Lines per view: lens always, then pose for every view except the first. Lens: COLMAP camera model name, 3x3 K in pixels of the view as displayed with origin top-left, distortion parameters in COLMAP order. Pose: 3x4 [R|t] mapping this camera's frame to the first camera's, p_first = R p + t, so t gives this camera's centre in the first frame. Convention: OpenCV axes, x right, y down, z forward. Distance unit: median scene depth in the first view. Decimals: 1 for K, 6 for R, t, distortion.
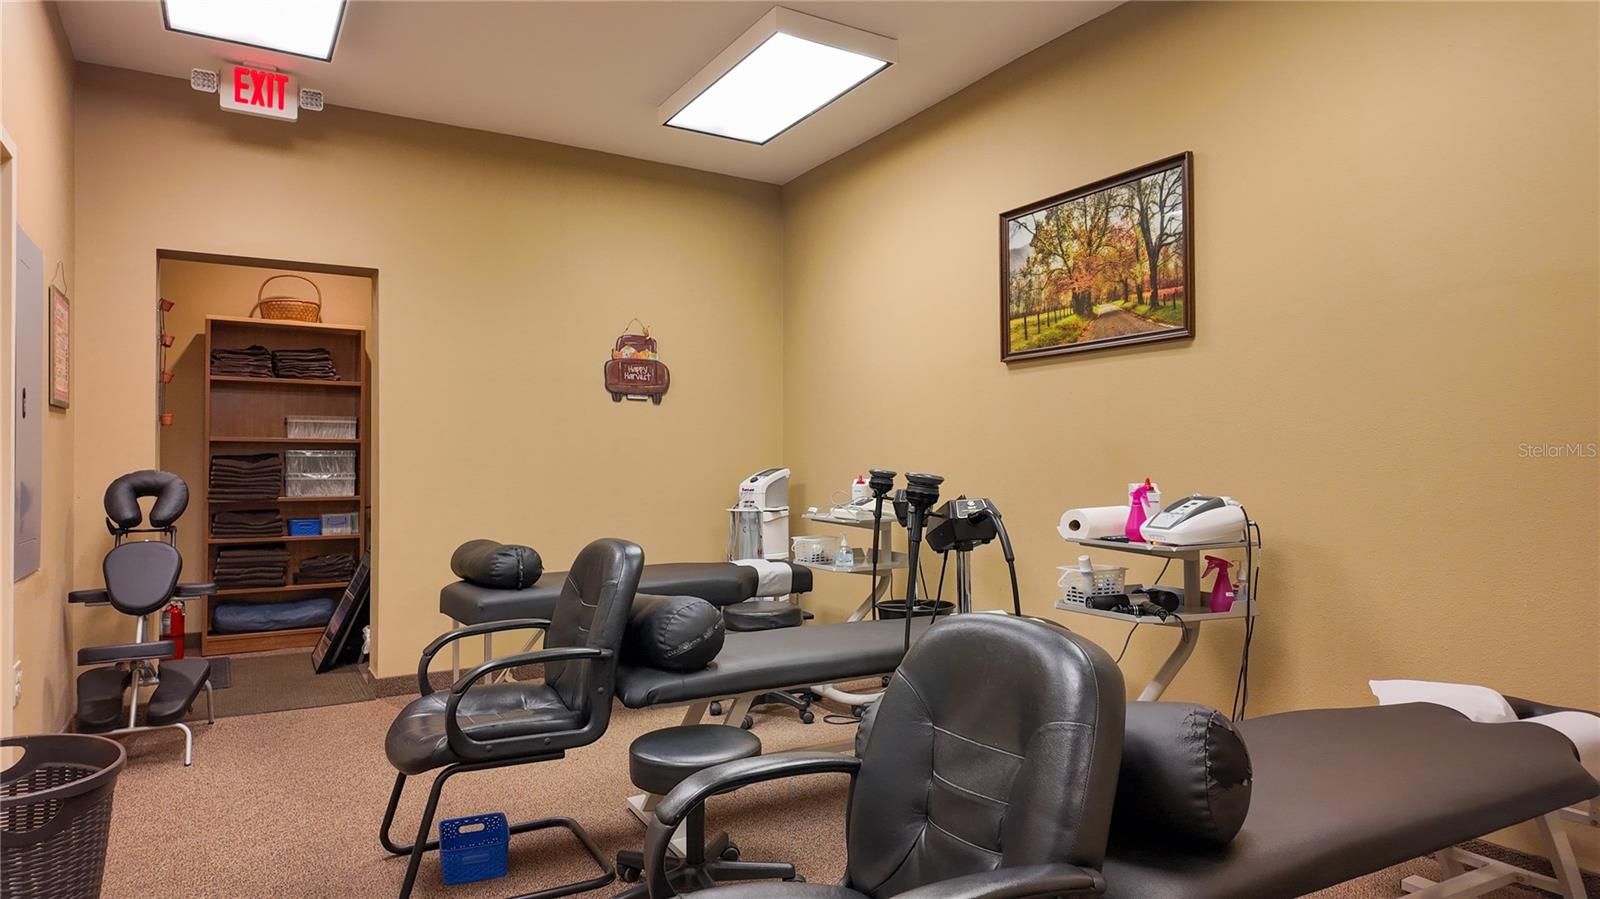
lens RADIAL K [[960.4, 0, 799.3], [0, 960.4, 454.7], [0, 0, 1]] dist [0.002197, 0.000140]
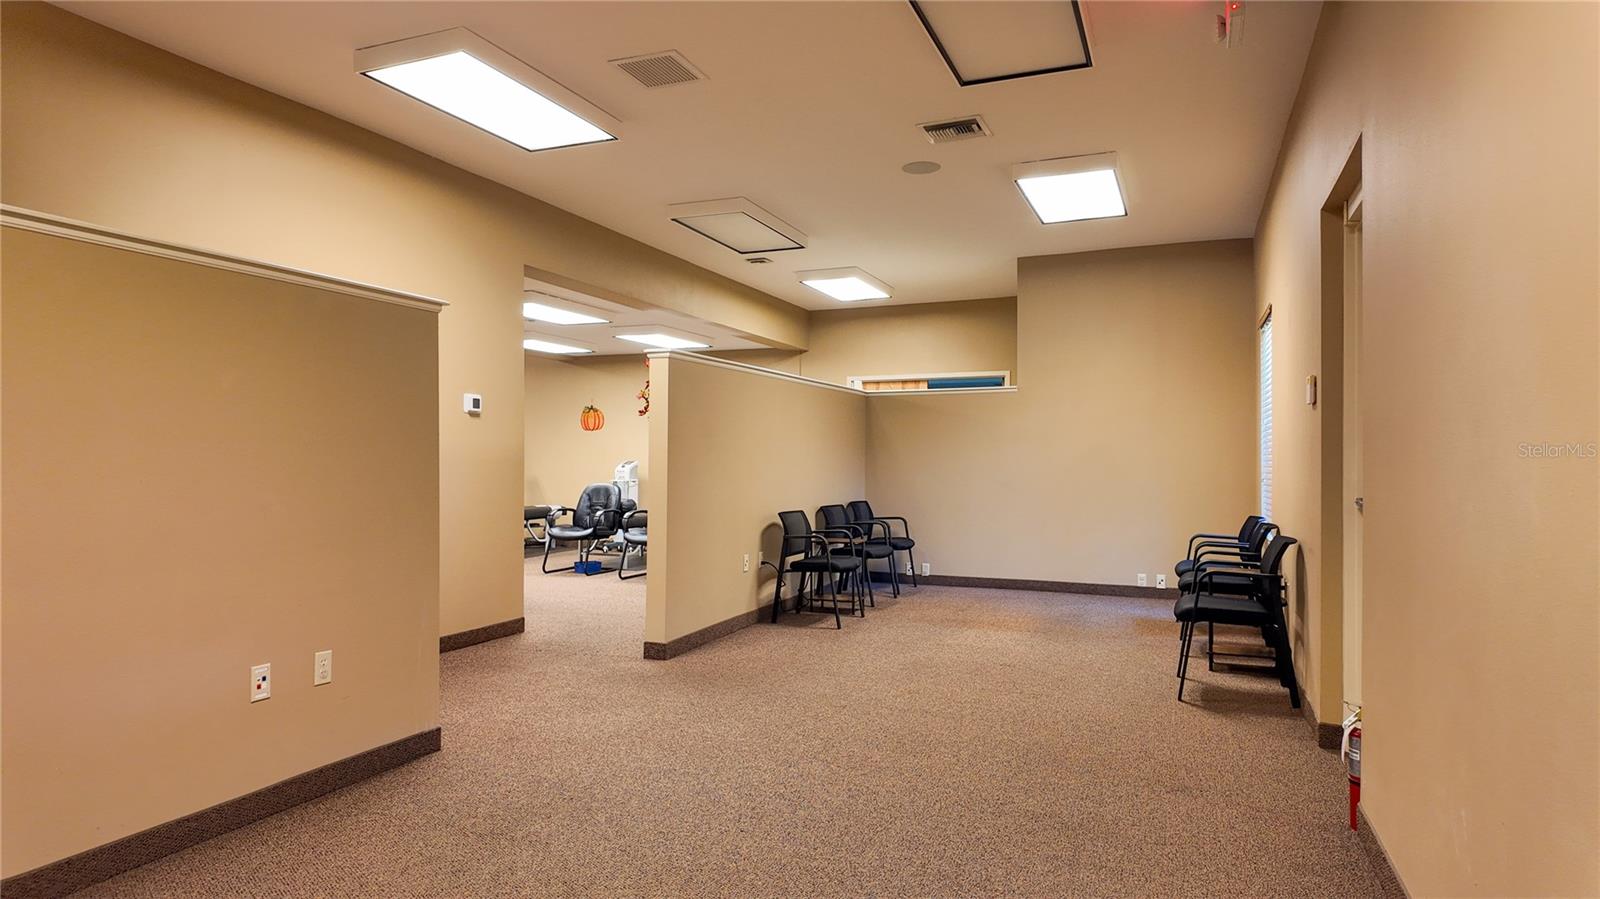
lens RADIAL K [[960.4, 0, 798.0], [0, 960.4, 450.9], [0, 0, 1]] dist [0.002197, 0.000140]
pose [[0.608462, -0.008346, -0.793539, 1.898325], [0.004661, 0.999965, -0.006943, 0.007914], [0.793570, 0.000526, 0.608479, -0.007090]]
